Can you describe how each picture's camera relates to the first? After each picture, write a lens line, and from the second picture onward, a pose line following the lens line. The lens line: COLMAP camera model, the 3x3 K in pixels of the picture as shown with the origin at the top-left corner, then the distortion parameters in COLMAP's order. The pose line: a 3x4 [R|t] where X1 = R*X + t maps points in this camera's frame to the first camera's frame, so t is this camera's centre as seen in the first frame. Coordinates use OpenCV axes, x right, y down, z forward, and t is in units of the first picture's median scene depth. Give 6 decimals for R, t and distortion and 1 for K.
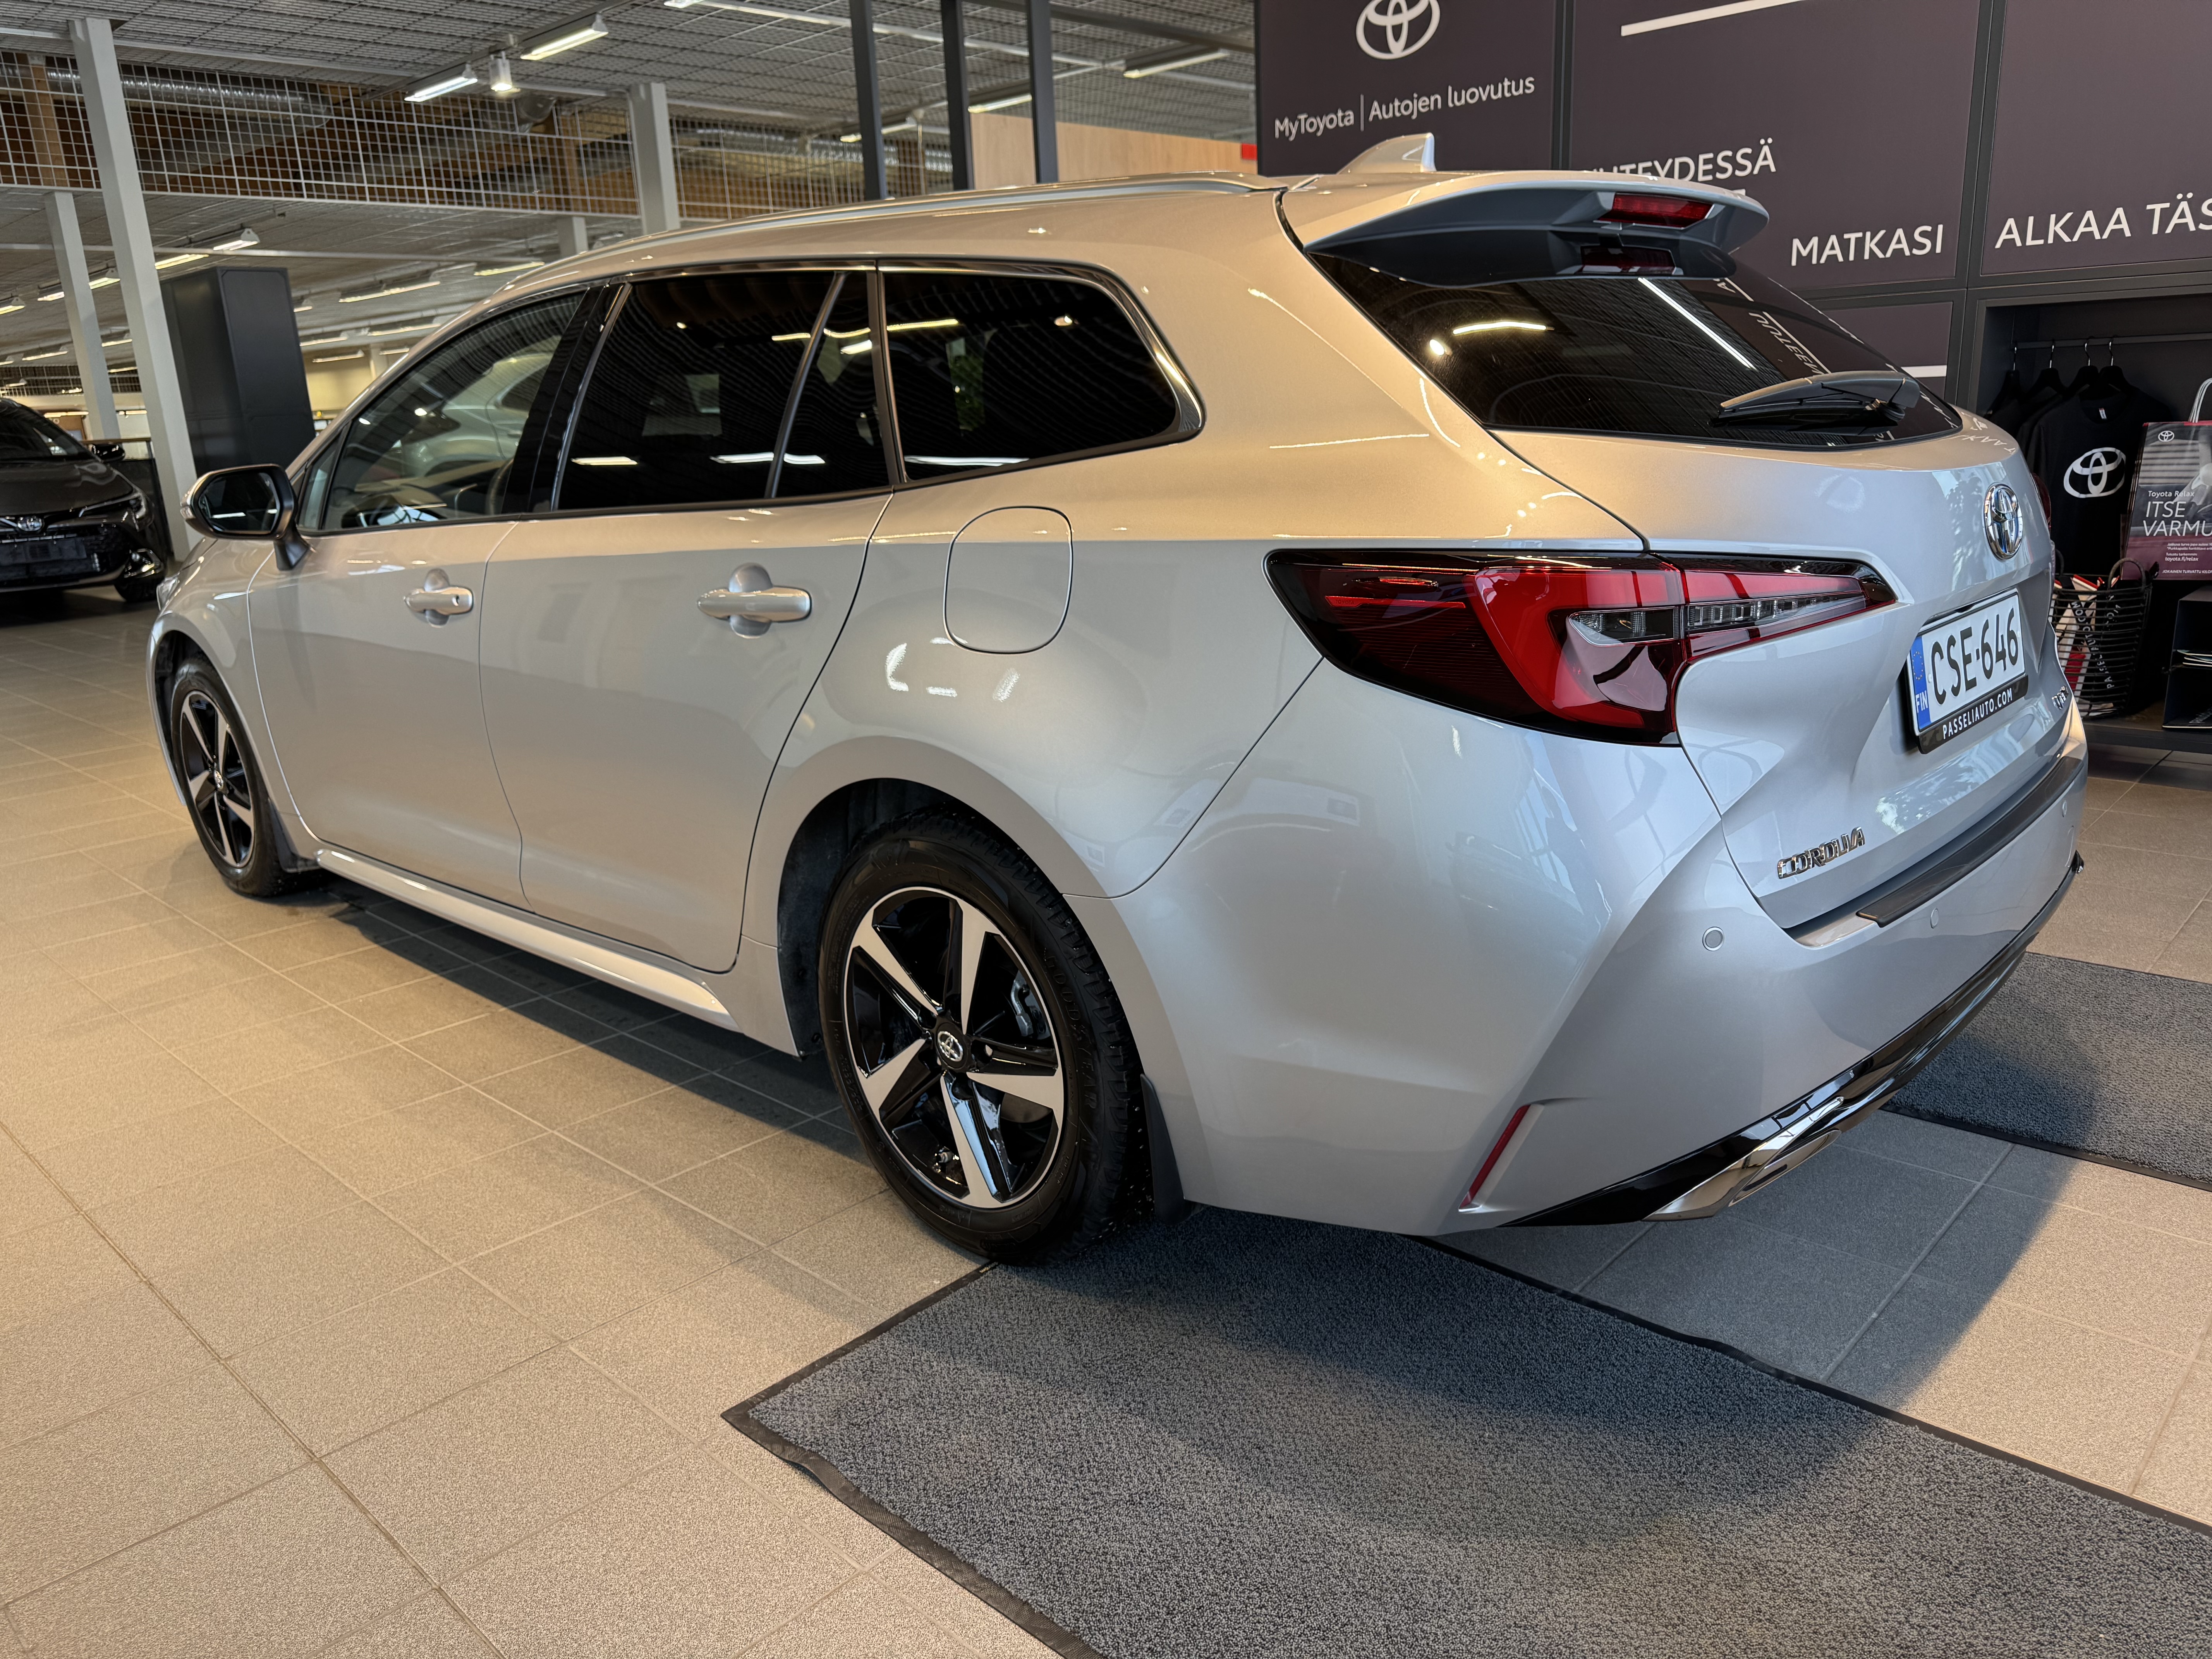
lens RADIAL K [[1585.3, 0, 1110.9], [0, 1585.3, 820.2], [0, 0, 1]] dist [0.008515, -0.010451]
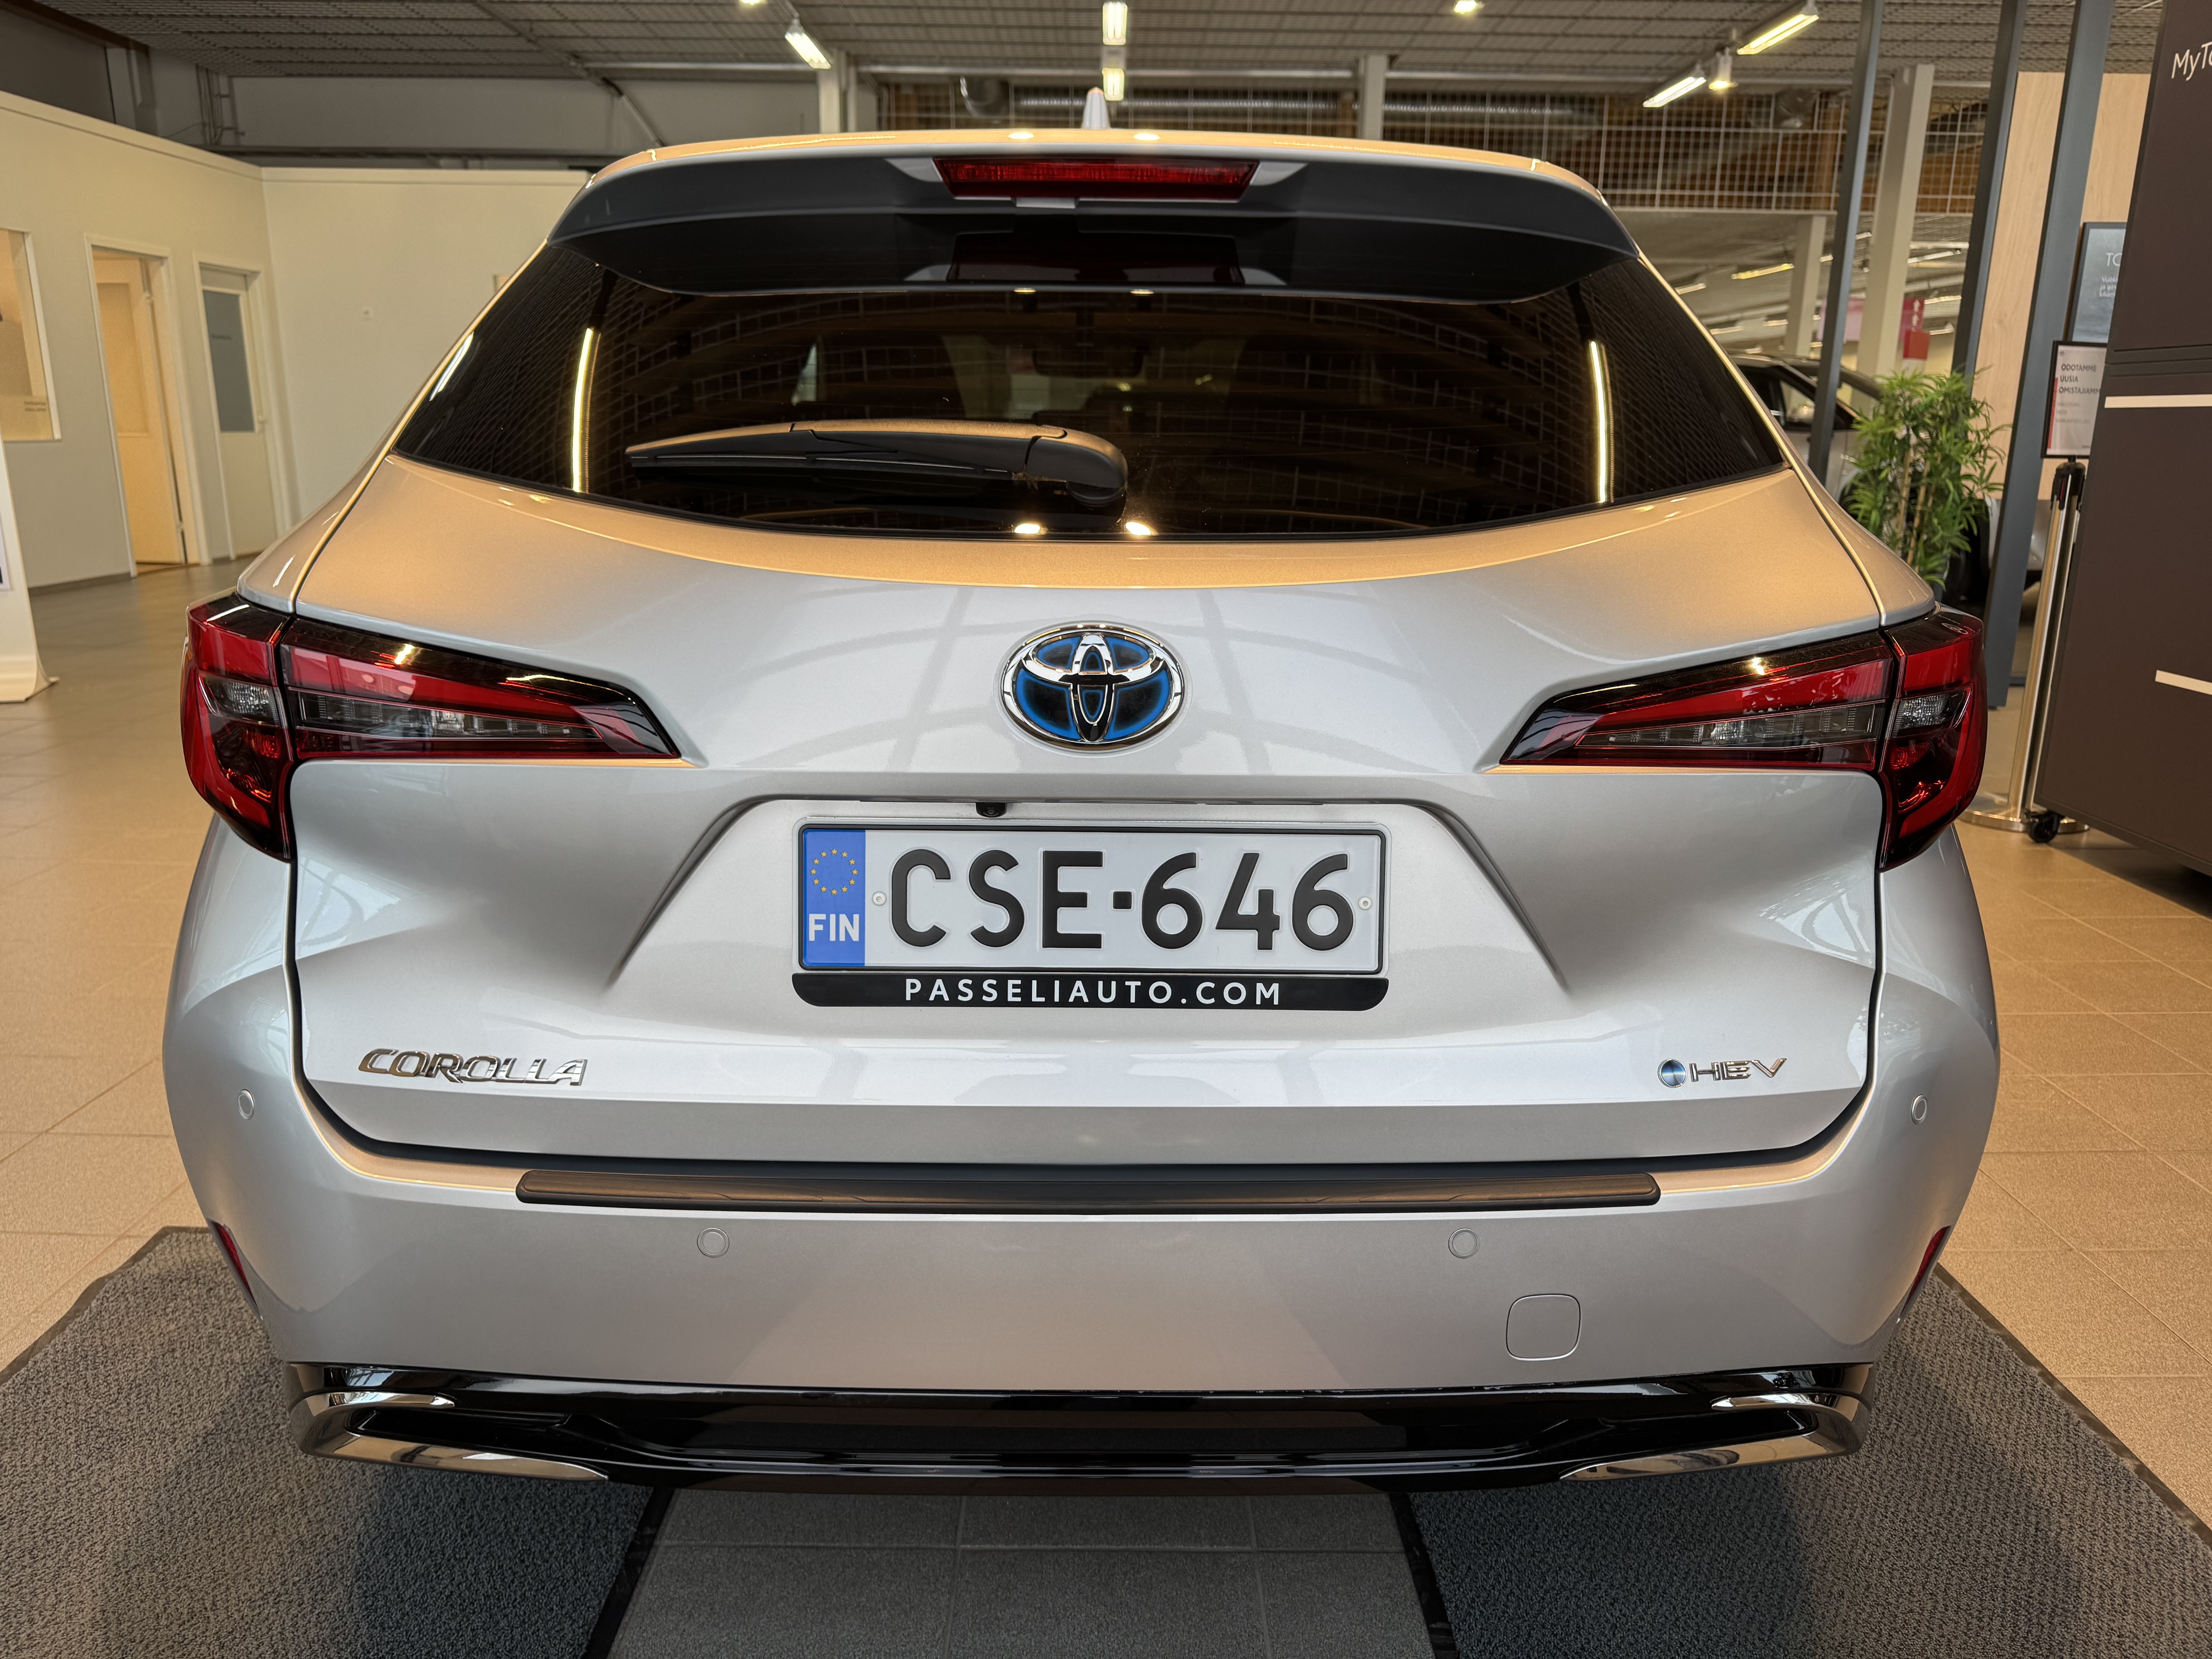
lens RADIAL K [[1585.3, 0, 1099.1], [0, 1585.3, 838.7], [0, 0, 1]] dist [0.008515, -0.010451]
pose [[0.690105, 0.237746, -0.683543, 0.480168], [-0.232556, 0.967258, 0.101638, -0.094583], [0.685327, 0.088821, 0.722799, 0.285600]]
